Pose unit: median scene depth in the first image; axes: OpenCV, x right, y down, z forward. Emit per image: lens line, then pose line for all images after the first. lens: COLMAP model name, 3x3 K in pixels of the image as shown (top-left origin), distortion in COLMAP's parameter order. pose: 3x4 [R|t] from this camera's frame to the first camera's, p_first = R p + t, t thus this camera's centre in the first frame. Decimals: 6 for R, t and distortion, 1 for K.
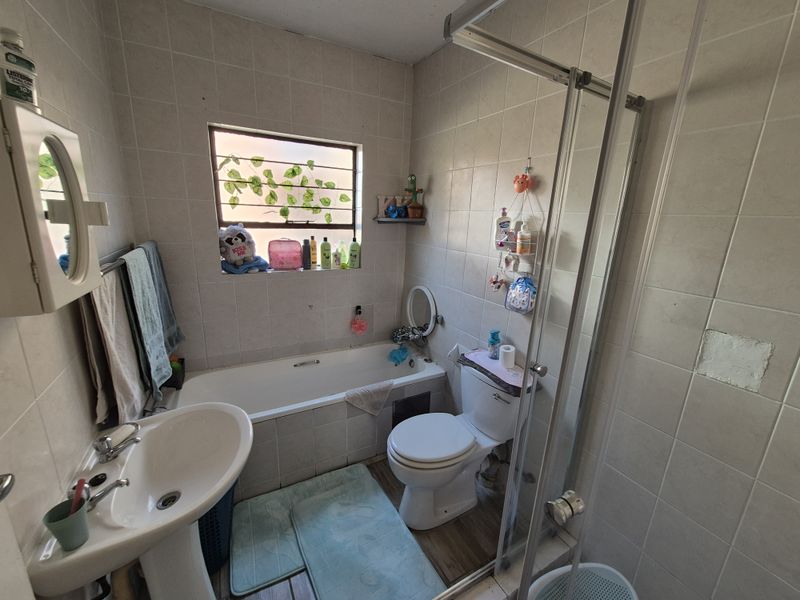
lens RADIAL K [[326.4, 0, 399.8], [0, 326.4, 300.9], [0, 0, 1]] dist [0.003685, 0.000096]
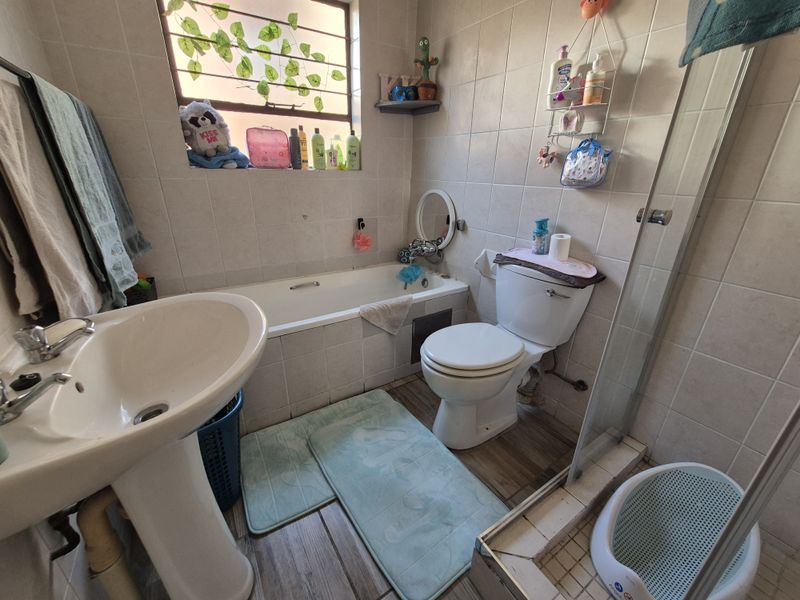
lens RADIAL K [[326.4, 0, 398.4], [0, 326.4, 299.6], [0, 0, 1]] dist [0.003685, 0.000096]
pose [[0.997244, -0.045349, 0.058718, -0.129822], [0.037525, 0.991051, 0.128098, 0.177550], [-0.064002, -0.125541, 0.990022, 0.188696]]
